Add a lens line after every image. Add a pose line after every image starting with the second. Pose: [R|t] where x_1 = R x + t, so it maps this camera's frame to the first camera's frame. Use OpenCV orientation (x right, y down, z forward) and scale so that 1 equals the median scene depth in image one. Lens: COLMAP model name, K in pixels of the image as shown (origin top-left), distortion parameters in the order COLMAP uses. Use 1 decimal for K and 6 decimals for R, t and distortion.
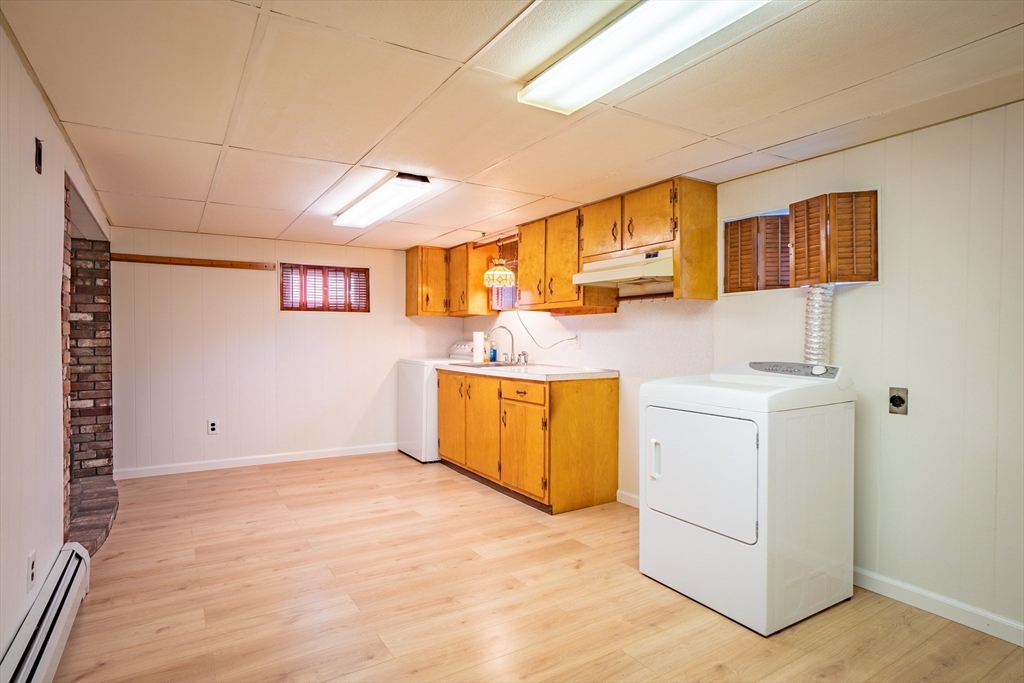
lens RADIAL K [[545.7, 0, 508.0], [0, 545.7, 340.1], [0, 0, 1]] dist [-0.035012, 0.000225]
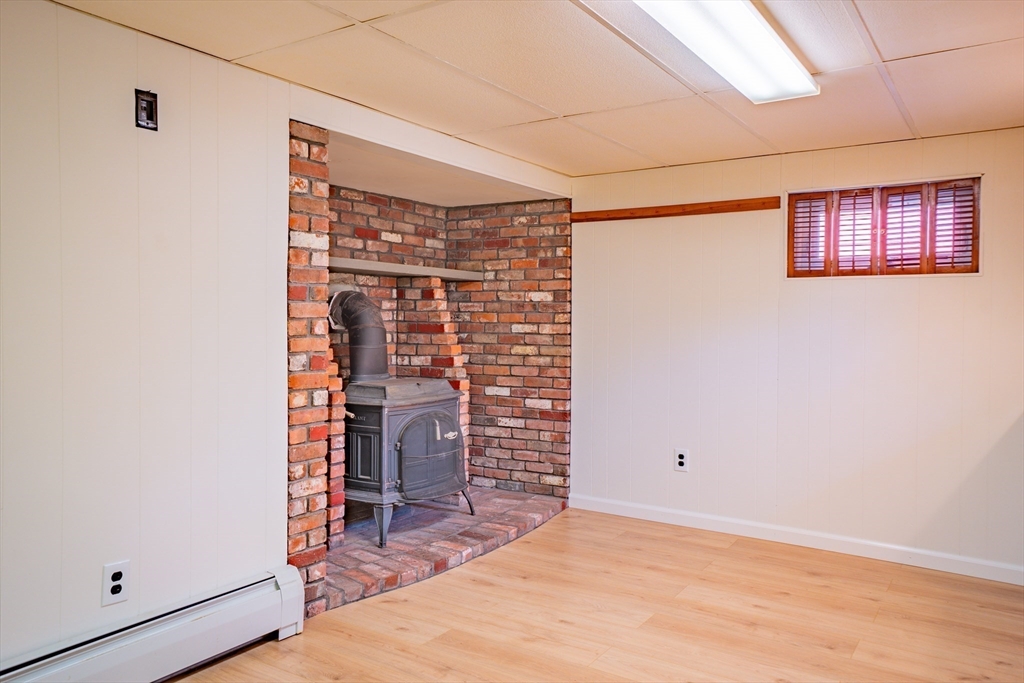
lens RADIAL K [[767.6, 0, 509.9], [0, 767.6, 337.6], [0, 0, 1]] dist [0.032430, -0.005543]
pose [[0.408344, 0.024219, -0.912507, 0.242138], [-0.014621, 0.999693, 0.019990, -0.003843], [0.912711, 0.005178, 0.408573, 0.475144]]
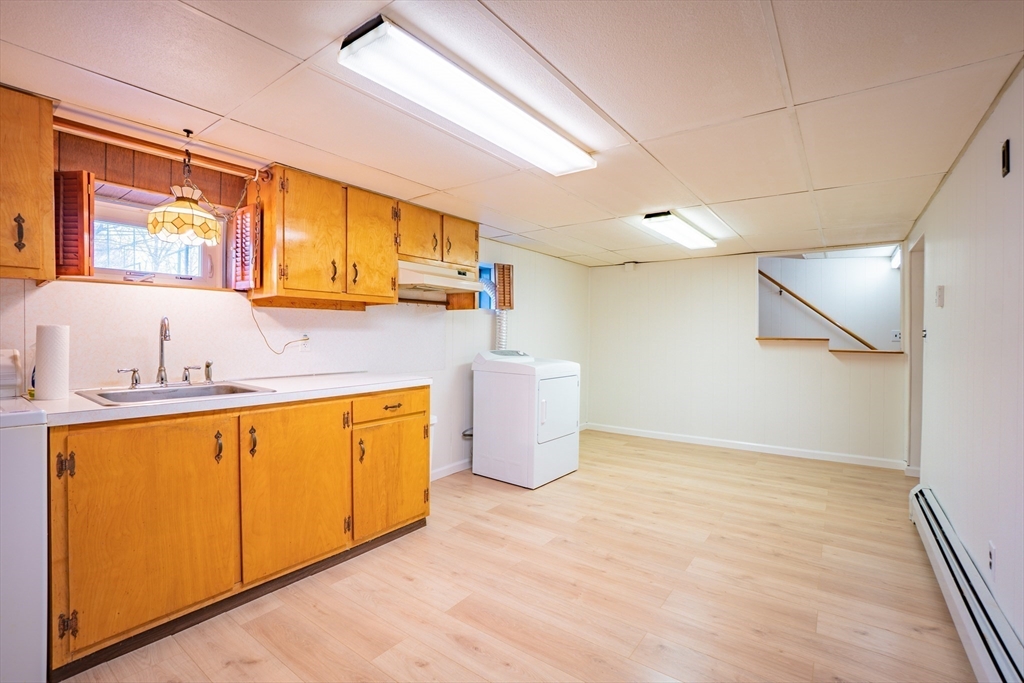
lens RADIAL K [[465.3, 0, 504.6], [0, 465.3, 337.0], [0, 0, 1]] dist [-0.038310, 0.005004]
pose [[-0.359268, -0.009393, 0.933187, -0.626692], [-0.001346, 0.999954, 0.009547, -0.012271], [-0.933233, 0.002174, -0.359264, 1.015647]]
